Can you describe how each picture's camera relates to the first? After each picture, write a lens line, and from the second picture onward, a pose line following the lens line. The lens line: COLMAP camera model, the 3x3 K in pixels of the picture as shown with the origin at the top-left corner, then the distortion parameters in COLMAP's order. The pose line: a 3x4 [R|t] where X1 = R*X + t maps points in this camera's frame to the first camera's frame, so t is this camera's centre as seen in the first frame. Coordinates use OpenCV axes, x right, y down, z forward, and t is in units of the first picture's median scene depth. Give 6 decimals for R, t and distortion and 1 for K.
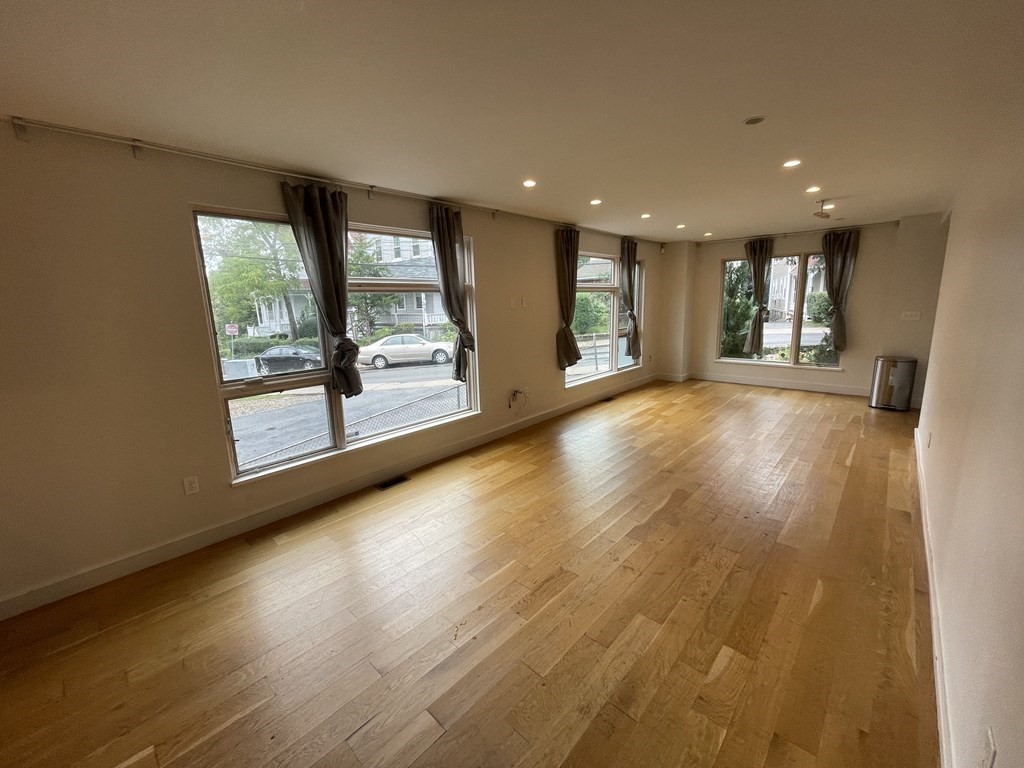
lens RADIAL K [[413.8, 0, 512.5], [0, 413.8, 379.7], [0, 0, 1]] dist [0.003967, 0.000690]
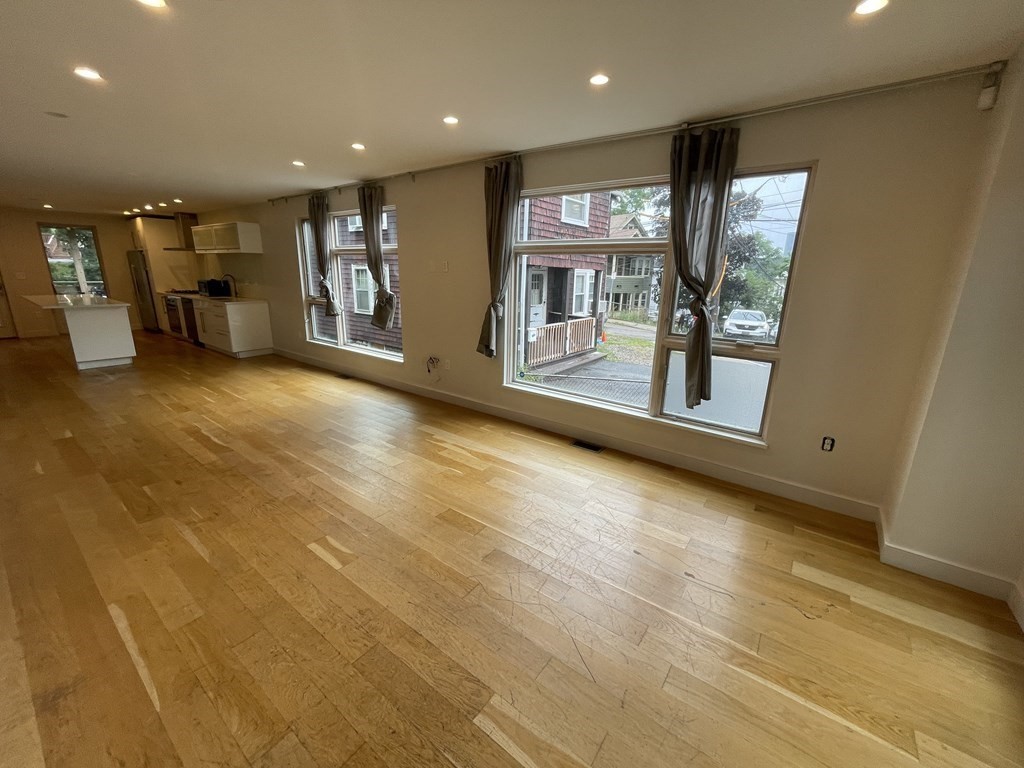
lens RADIAL K [[413.8, 0, 517.5], [0, 413.8, 390.0], [0, 0, 1]] dist [0.003967, 0.000690]
pose [[0.092287, 0.312189, -0.945527, 0.784482], [-0.208109, 0.934656, 0.288287, -0.181120], [0.973742, 0.170168, 0.151226, 0.851539]]
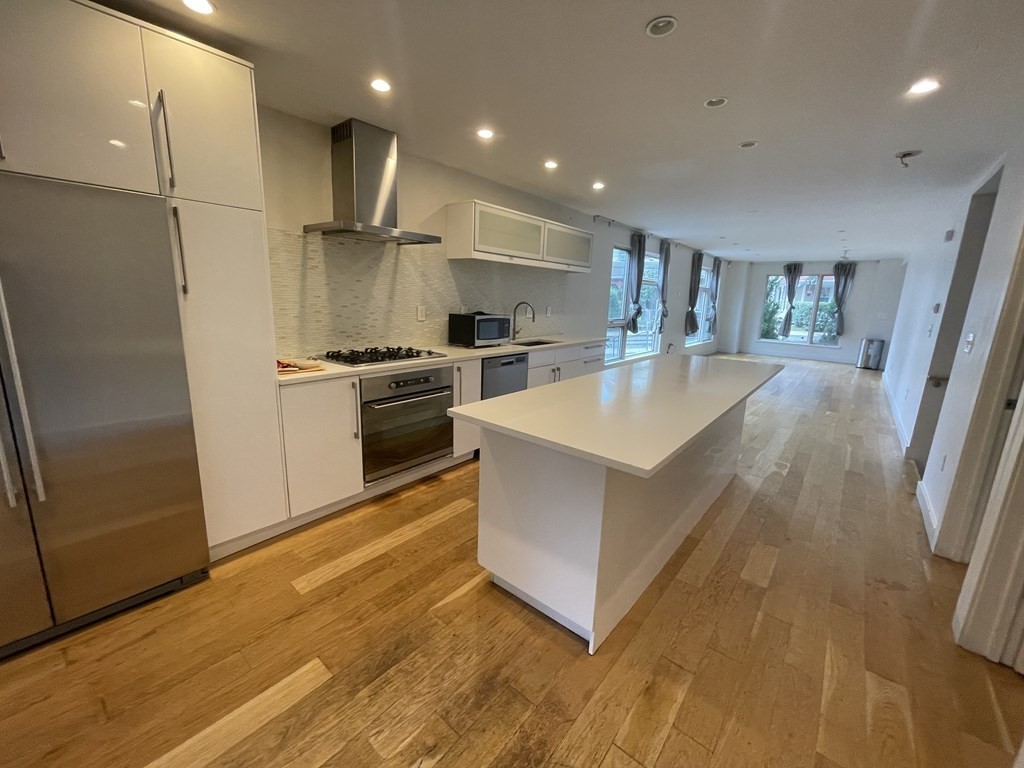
lens RADIAL K [[413.8, 0, 512.5], [0, 413.8, 380.5], [0, 0, 1]] dist [0.003967, 0.000690]
pose [[0.996826, 0.048738, 0.062941, -0.626125], [-0.049761, 0.998652, 0.014783, 0.155320], [-0.062135, -0.017868, 0.997908, -0.591317]]
